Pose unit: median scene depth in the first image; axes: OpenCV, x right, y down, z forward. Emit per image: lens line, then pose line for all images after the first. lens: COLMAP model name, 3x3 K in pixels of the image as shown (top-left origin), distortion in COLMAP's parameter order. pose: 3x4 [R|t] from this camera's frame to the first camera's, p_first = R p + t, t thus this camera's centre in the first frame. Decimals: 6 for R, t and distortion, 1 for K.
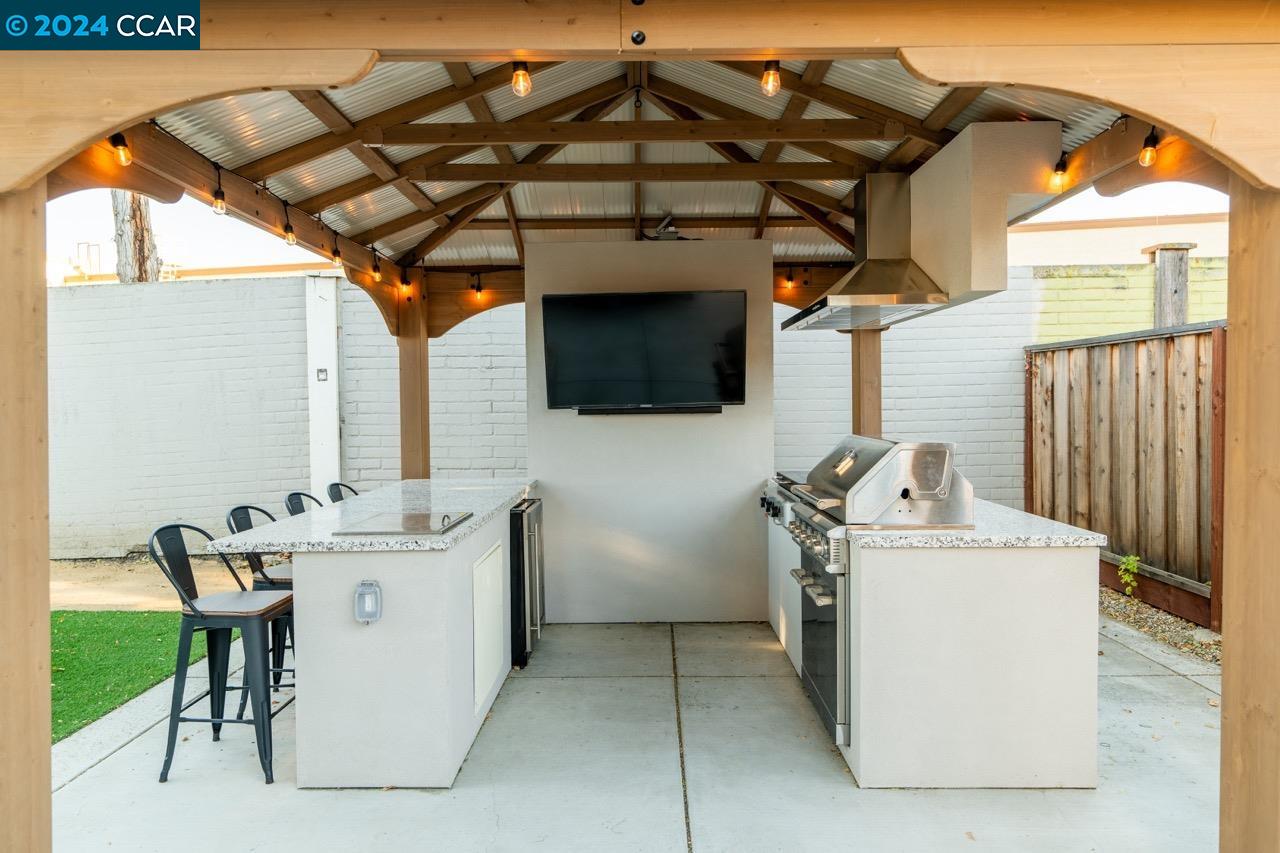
lens RADIAL K [[809.1, 0, 640.0], [0, 809.1, 426.5], [0, 0, 1]] dist [0.004018, 0.001097]
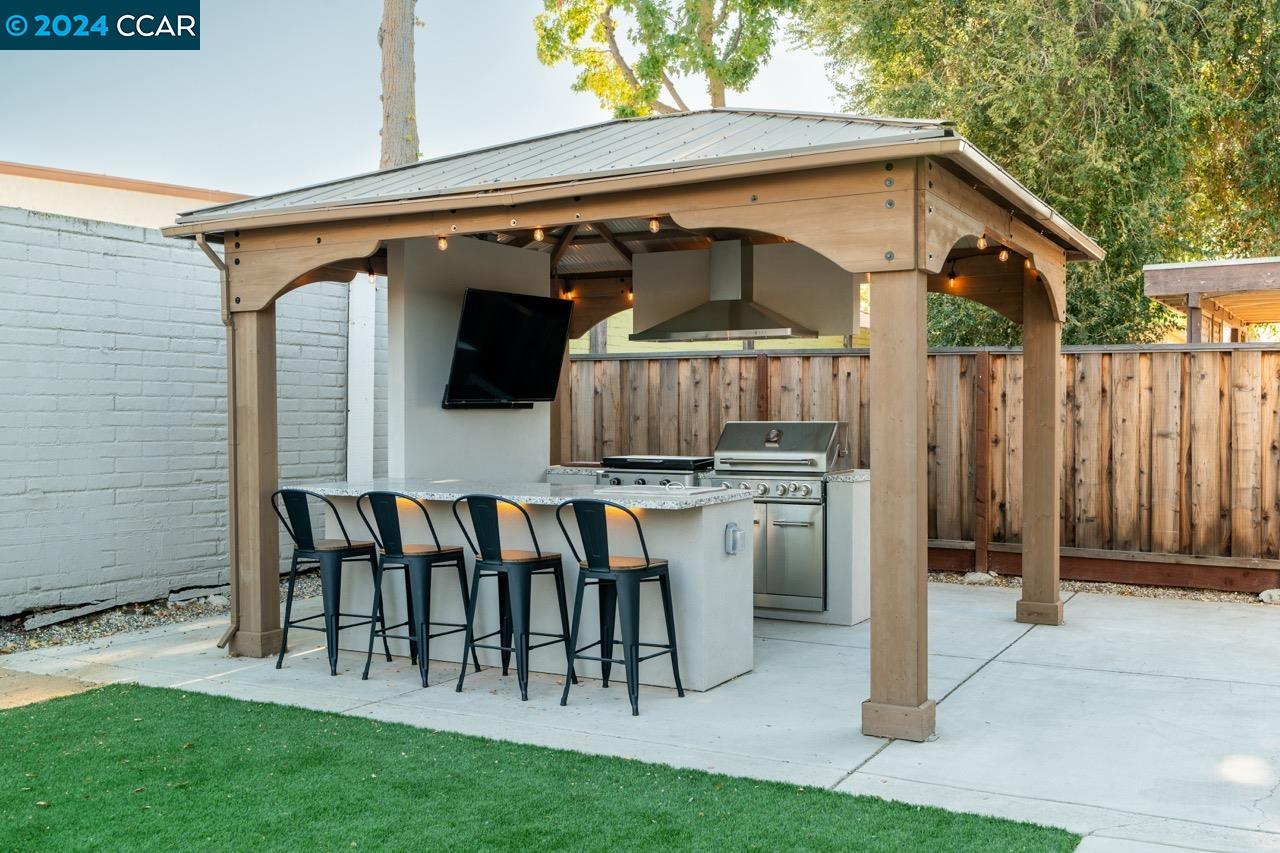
lens RADIAL K [[1241.7, 0, 640.0], [0, 1241.7, 426.5], [0, 0, 1]] dist [-0.002702, 0.006743]
pose [[0.481215, -0.002858, 0.876598, -1.244946], [0.024796, 0.999639, -0.010353, 0.027351], [-0.876252, 0.026718, 0.481112, 0.065642]]
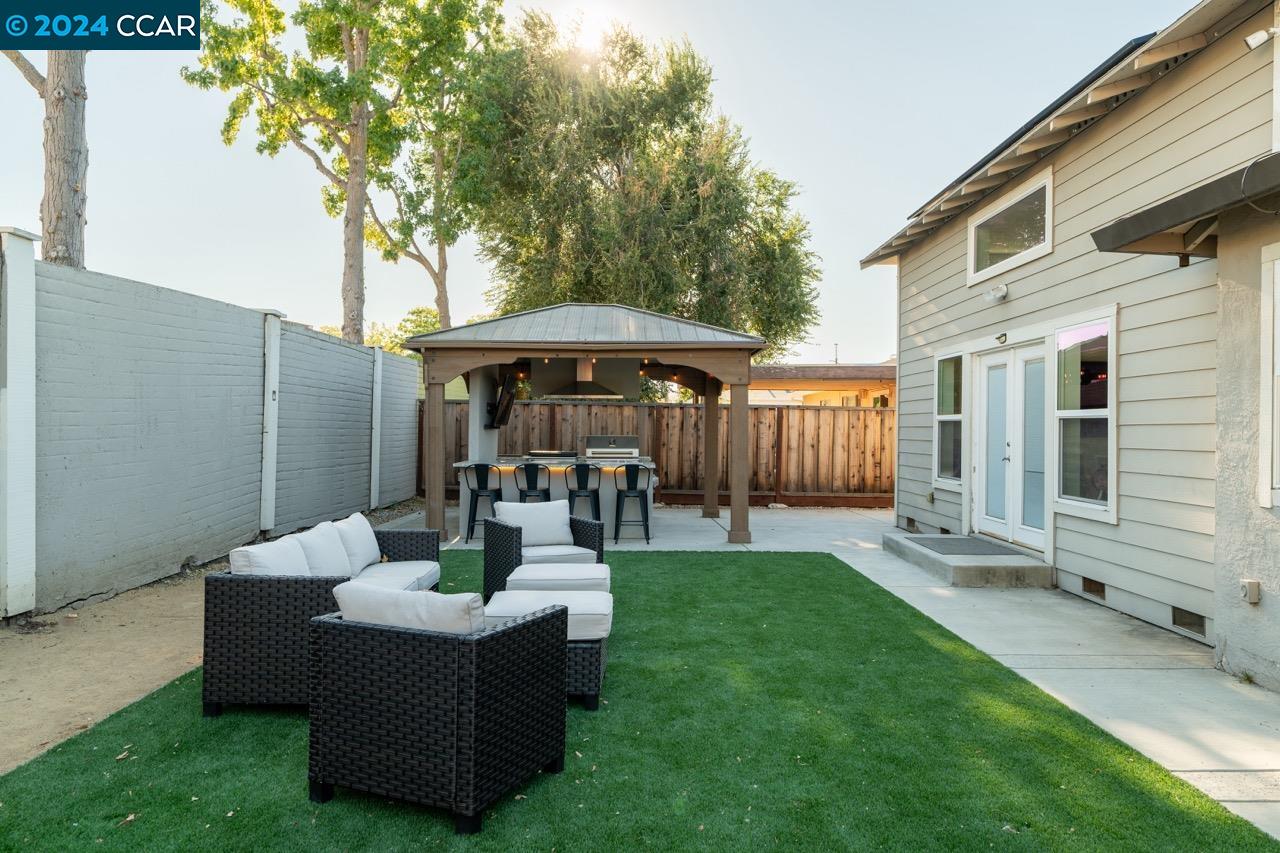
lens RADIAL K [[864.9, 0, 640.0], [0, 864.9, 426.5], [0, 0, 1]] dist [0.001738, 0.002168]
pose [[-0.013728, 0.013709, 0.999812, -2.193531], [0.025634, 0.999582, -0.013354, 0.019632], [-0.999577, 0.025446, -0.014074, 0.566055]]
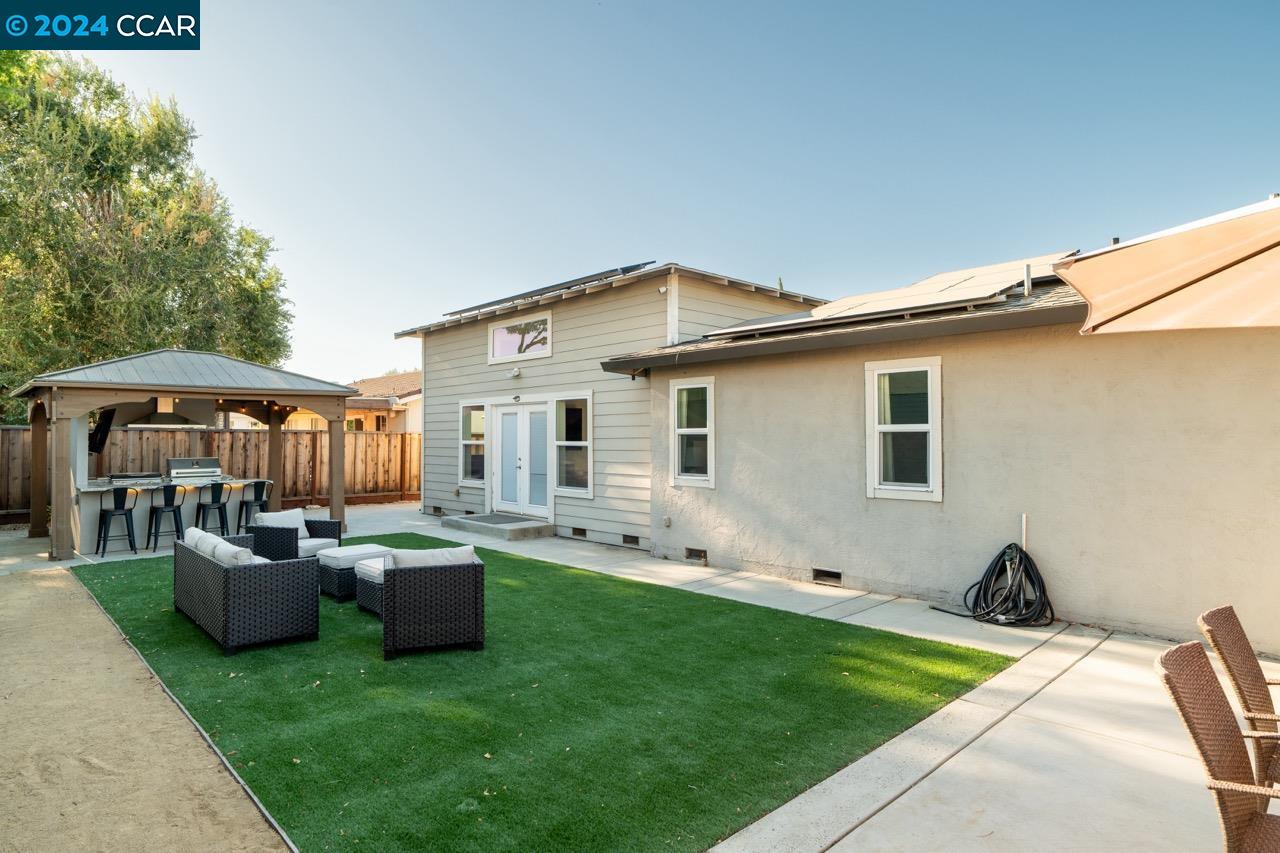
lens RADIAL K [[709.2, 0, 640.0], [0, 709.2, 426.5], [0, 0, 1]] dist [-0.007733, -0.000010]
pose [[-0.698178, 0.024004, 0.715522, -2.505707], [0.034602, 0.999401, 0.000236, -0.040185], [-0.715088, 0.024923, -0.698590, 1.157876]]
